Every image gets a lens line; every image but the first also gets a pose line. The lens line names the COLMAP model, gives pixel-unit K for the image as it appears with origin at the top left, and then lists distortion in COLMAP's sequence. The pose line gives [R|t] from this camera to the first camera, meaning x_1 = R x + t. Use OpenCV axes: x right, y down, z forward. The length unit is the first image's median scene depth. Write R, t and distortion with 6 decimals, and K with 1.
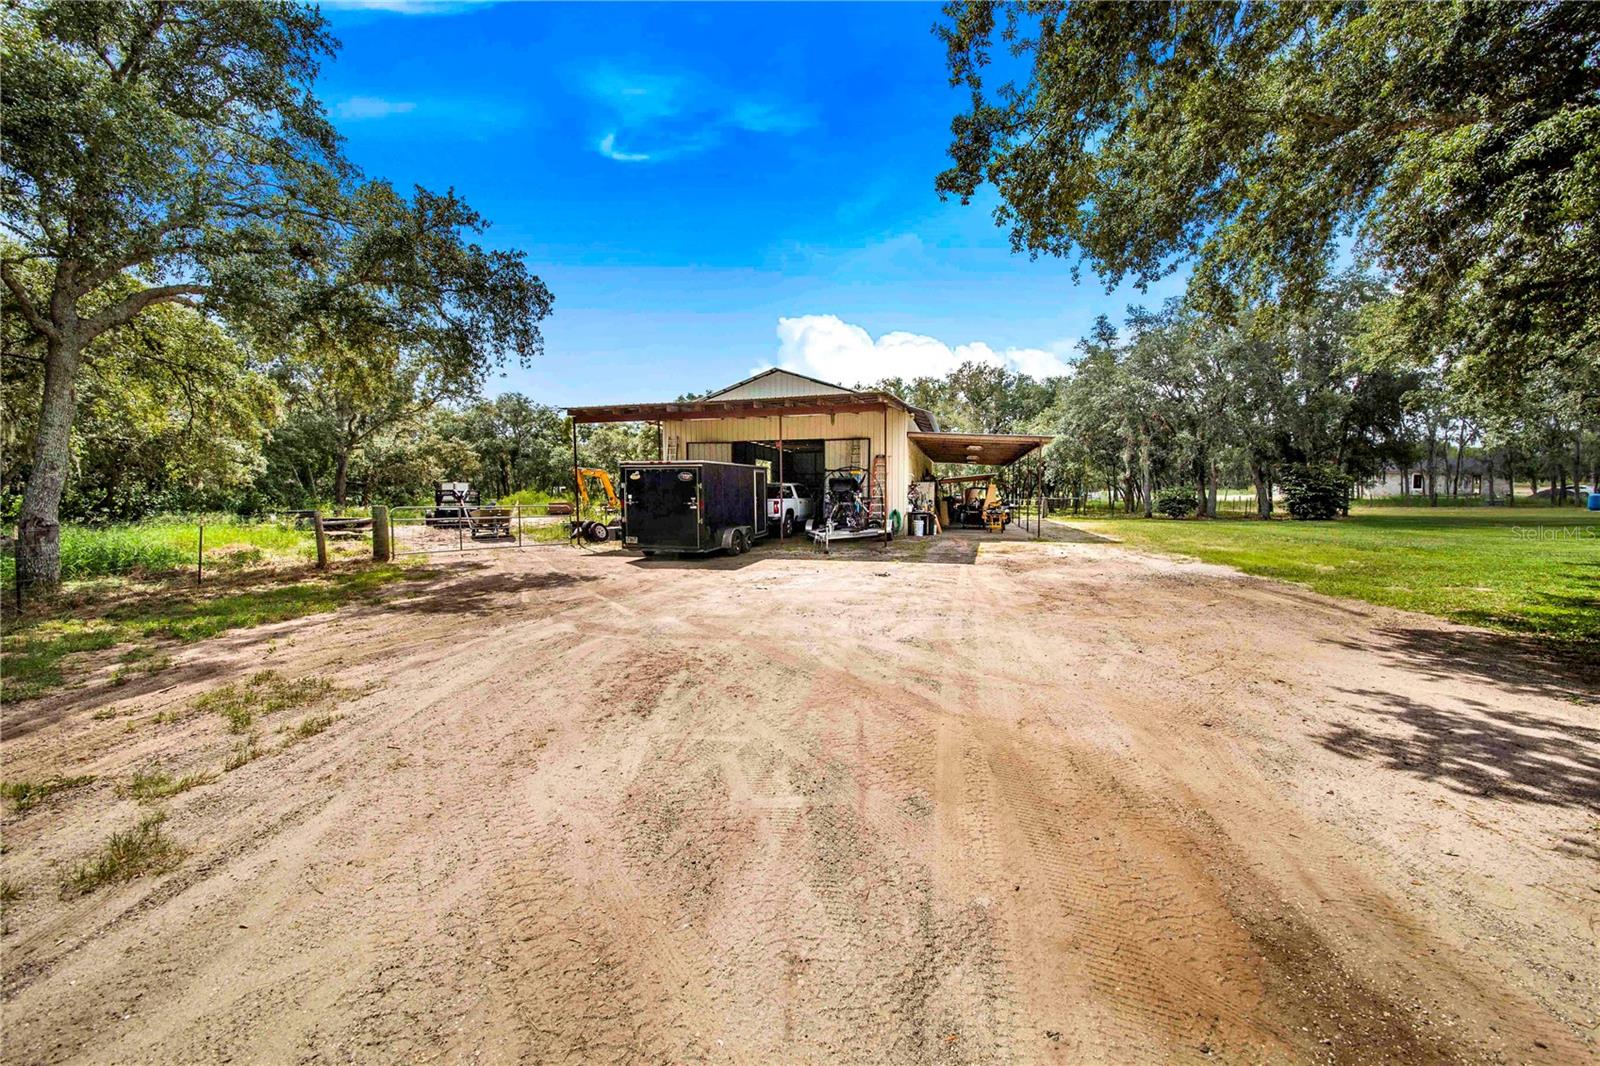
lens RADIAL K [[575.6, 0, 805.1], [0, 575.6, 532.4], [0, 0, 1]] dist [-0.006906, -0.001123]
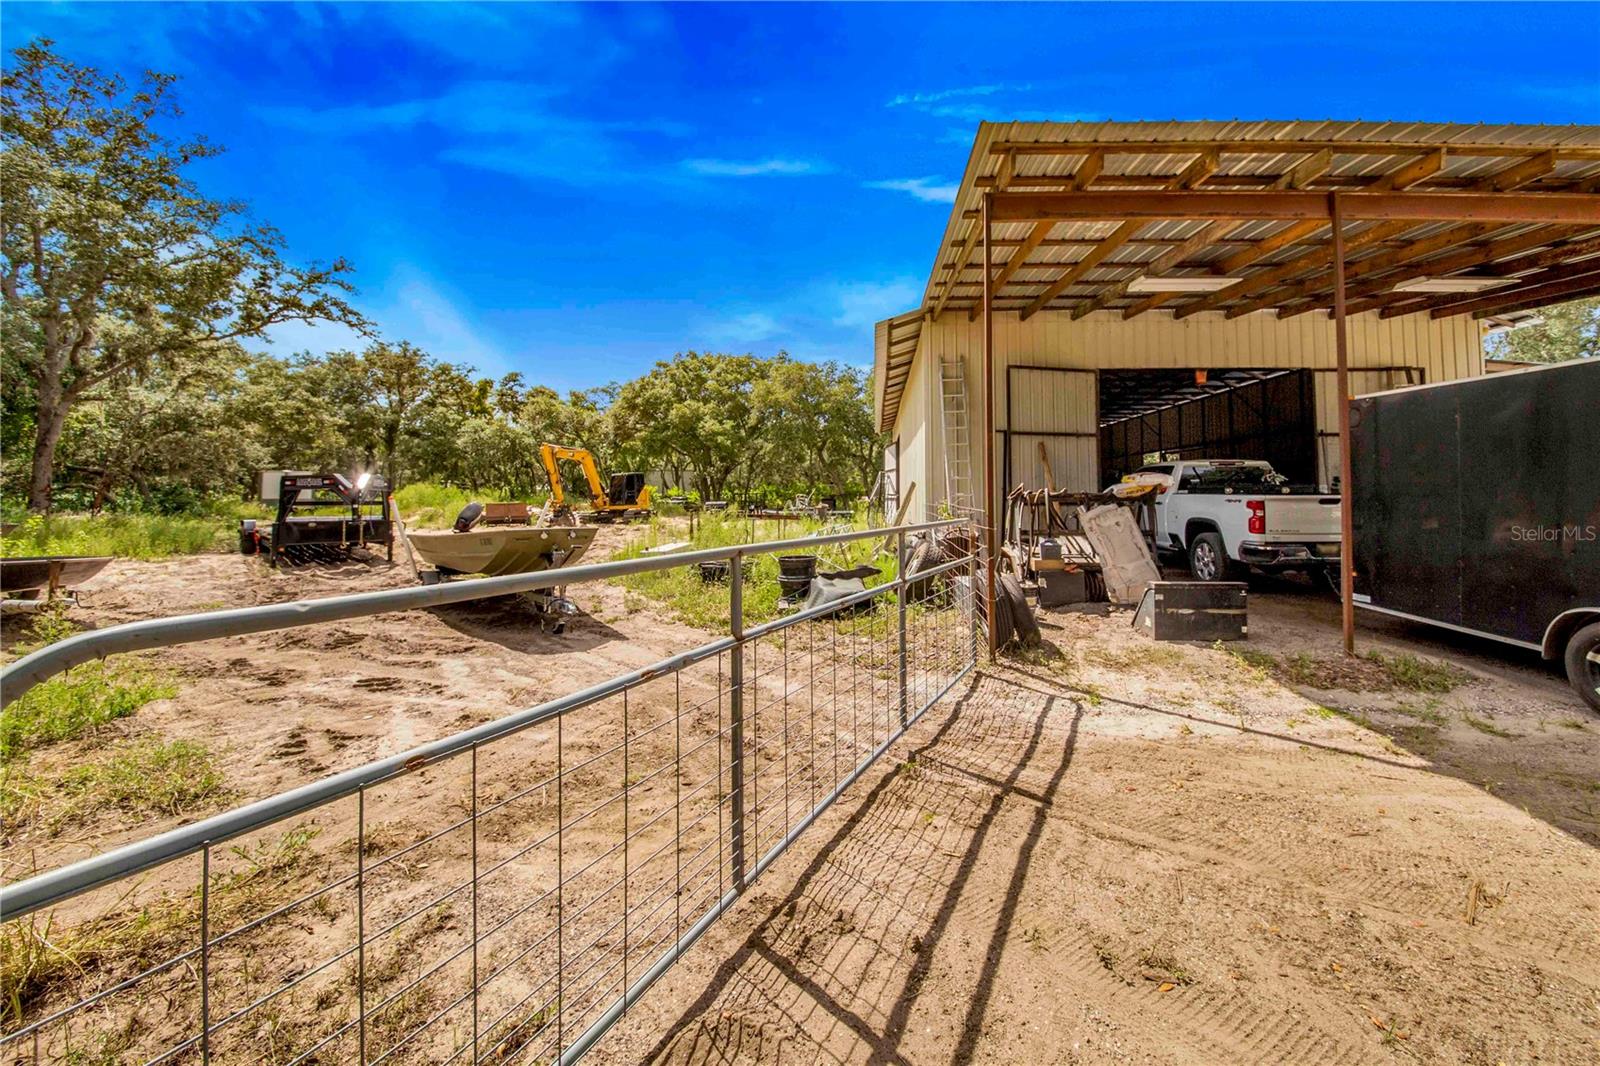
lens RADIAL K [[575.6, 0, 816.9], [0, 575.6, 480.8], [0, 0, 1]] dist [-0.006906, -0.001123]
pose [[0.973823, 0.005812, 0.227233, -0.227643], [0.014137, 0.996189, -0.086068, -0.017490], [-0.226867, 0.087027, 0.970030, 0.320106]]
